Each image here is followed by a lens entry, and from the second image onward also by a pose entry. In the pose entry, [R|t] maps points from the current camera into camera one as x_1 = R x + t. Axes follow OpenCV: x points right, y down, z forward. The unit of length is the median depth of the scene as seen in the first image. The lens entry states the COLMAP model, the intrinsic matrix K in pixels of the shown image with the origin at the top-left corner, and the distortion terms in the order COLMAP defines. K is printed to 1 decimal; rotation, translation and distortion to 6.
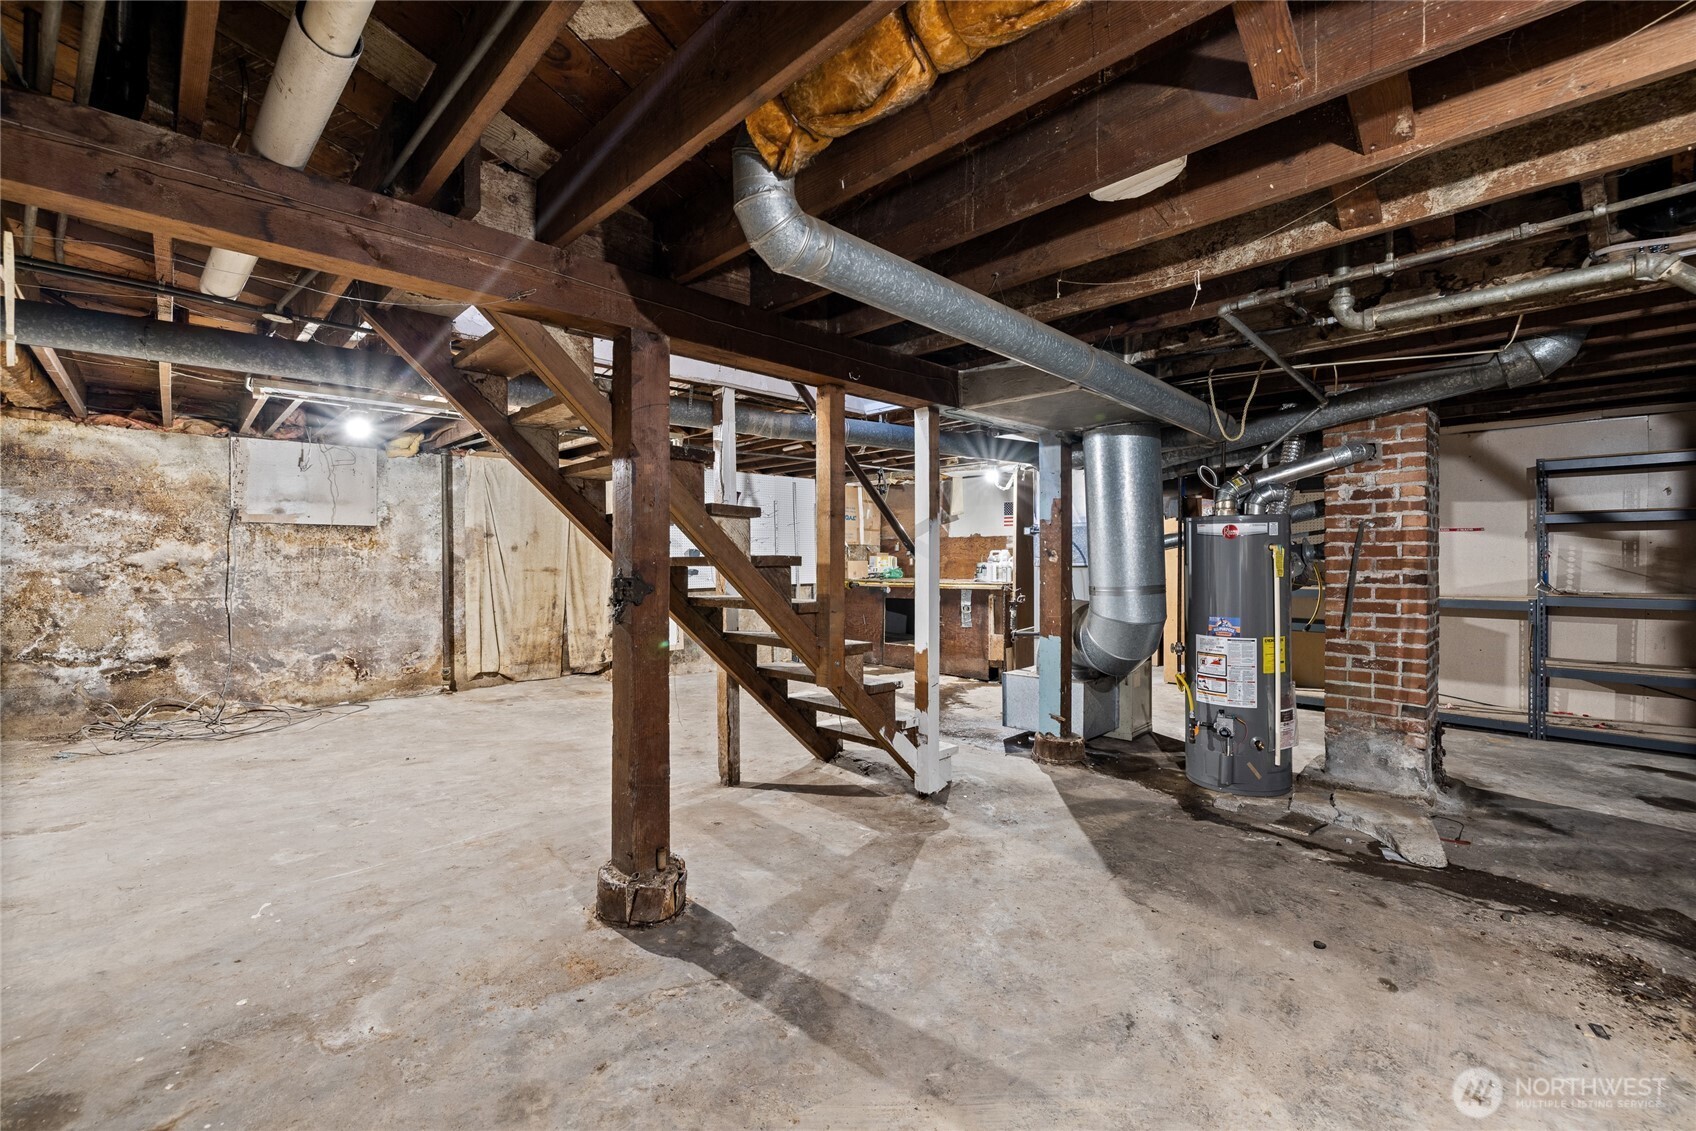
lens RADIAL K [[714.0, 0, 836.9], [0, 714.0, 567.5], [0, 0, 1]] dist [0.000604, 0.000966]
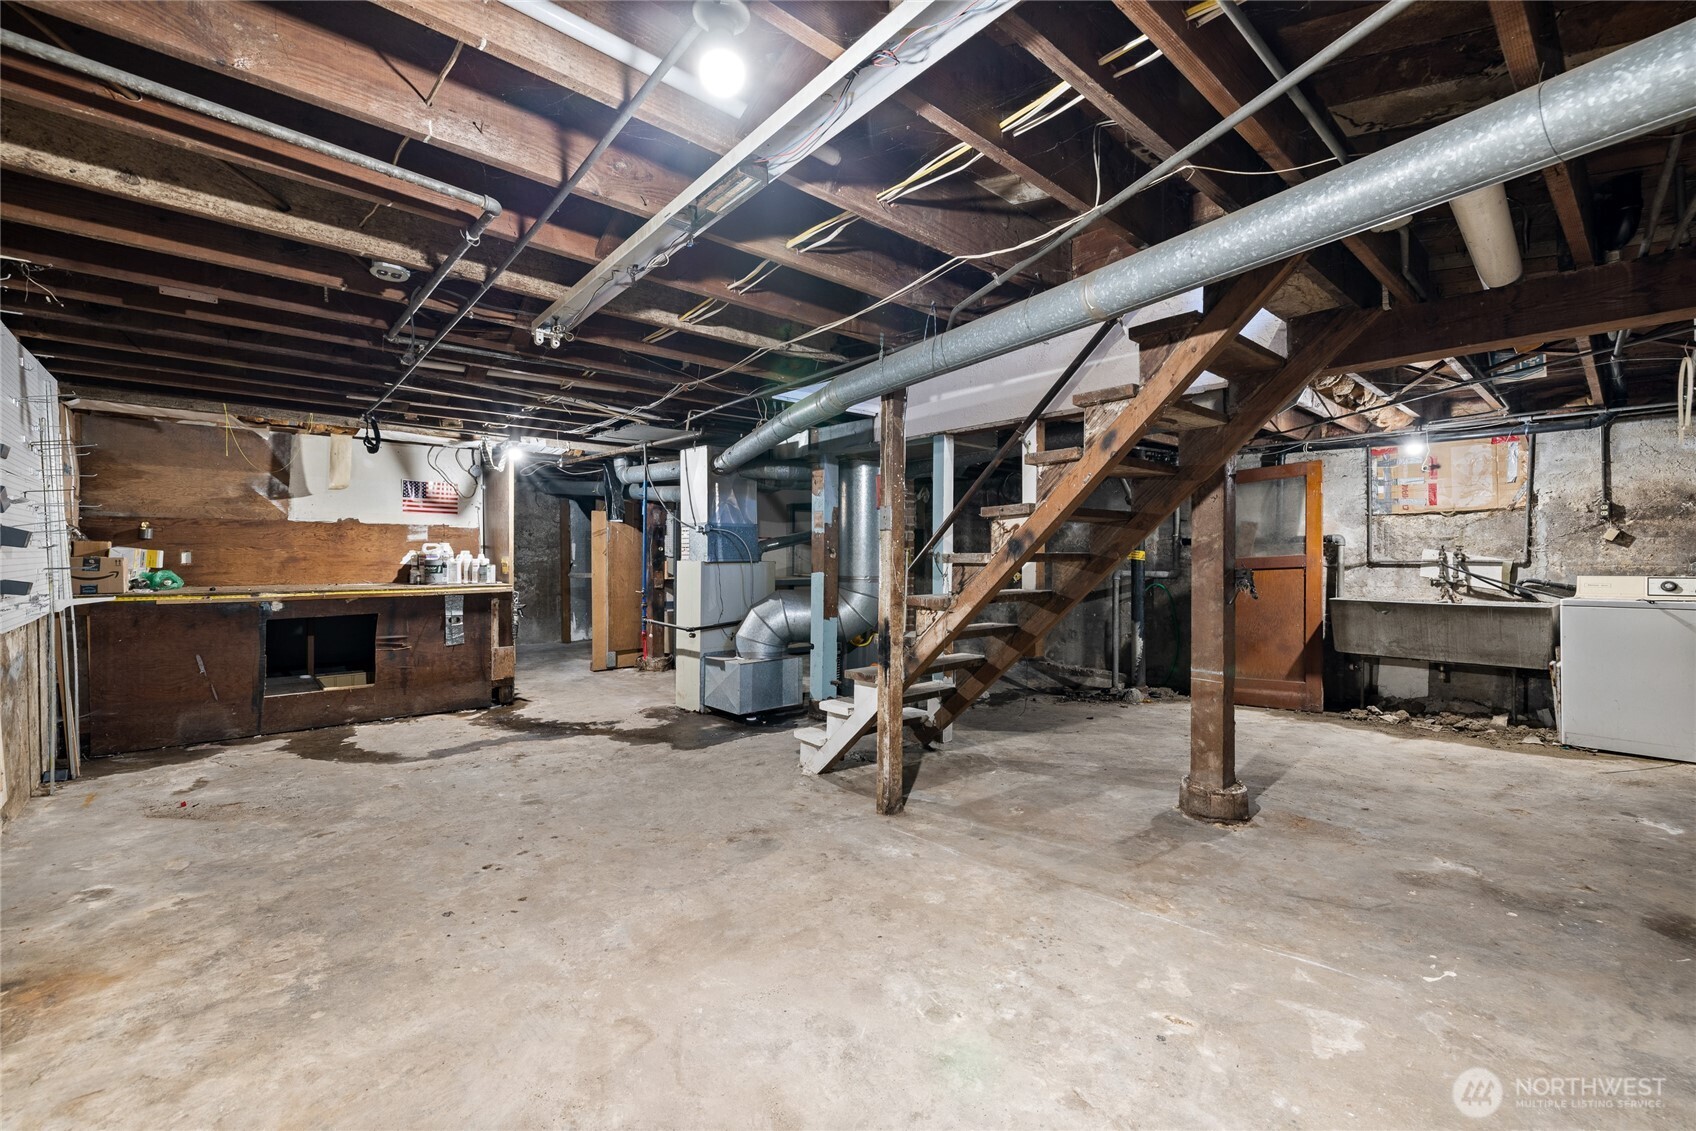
lens RADIAL K [[714.0, 0, 836.9], [0, 714.0, 559.4], [0, 0, 1]] dist [0.000604, 0.000966]
pose [[0.040917, -0.003689, 0.999156, -1.216298], [0.008157, 0.999961, 0.003358, -0.013662], [-0.999129, 0.008013, 0.040945, 1.214331]]
